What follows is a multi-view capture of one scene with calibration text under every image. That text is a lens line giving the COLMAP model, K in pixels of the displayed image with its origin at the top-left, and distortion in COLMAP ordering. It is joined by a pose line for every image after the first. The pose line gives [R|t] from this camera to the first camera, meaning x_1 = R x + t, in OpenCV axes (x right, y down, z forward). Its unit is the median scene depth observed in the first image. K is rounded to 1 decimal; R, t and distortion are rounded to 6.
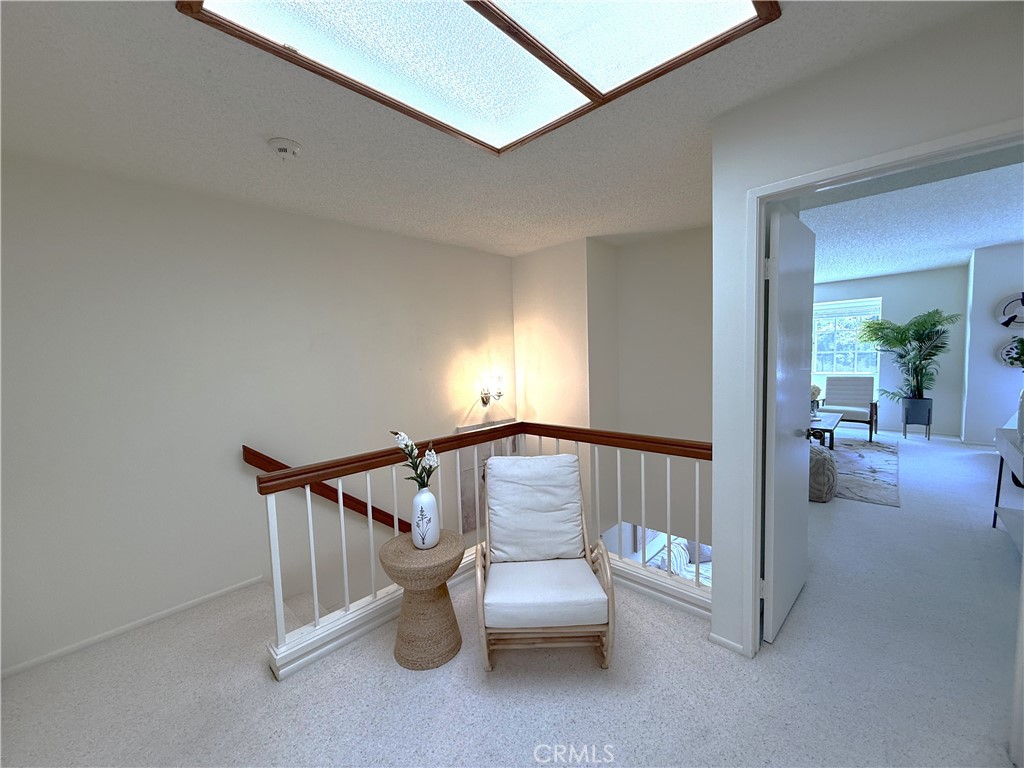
lens RADIAL K [[409.7, 0, 510.4], [0, 409.7, 386.1], [0, 0, 1]] dist [-0.001247, -0.000010]
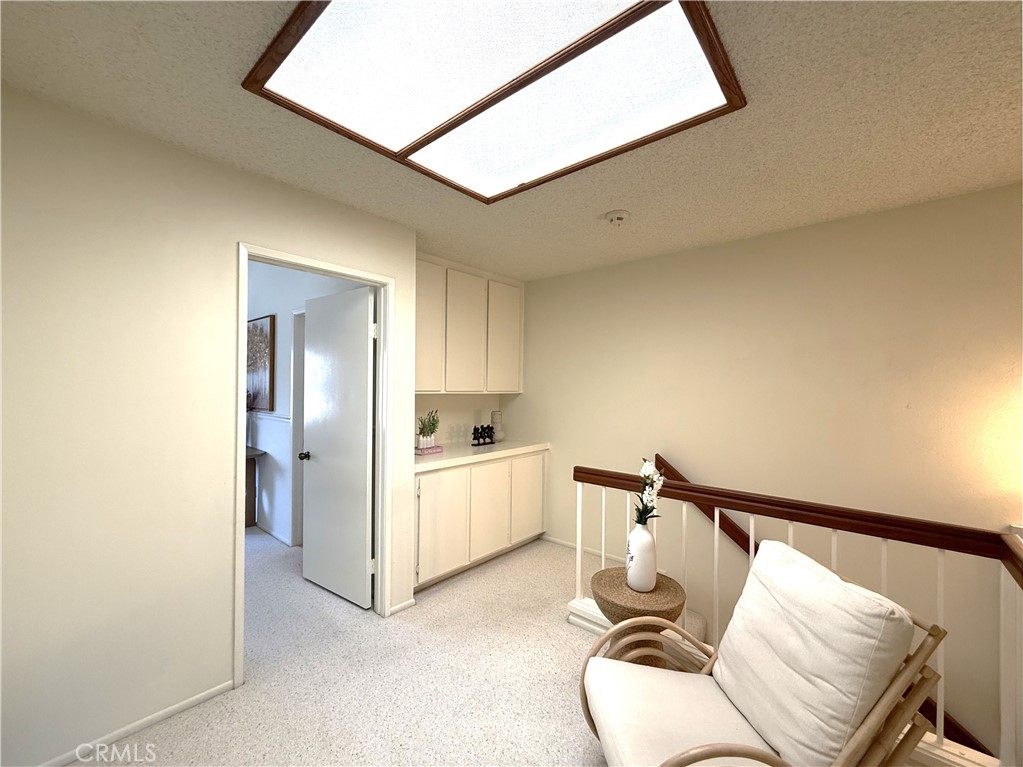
lens RADIAL K [[421.9, 0, 510.7], [0, 421.9, 384.7], [0, 0, 1]] dist [-0.001039, -0.000178]
pose [[0.041893, 0.032243, -0.998602, 0.684949], [-0.067982, 0.997255, 0.029348, -0.074916], [0.996807, 0.066658, 0.043970, 0.603504]]
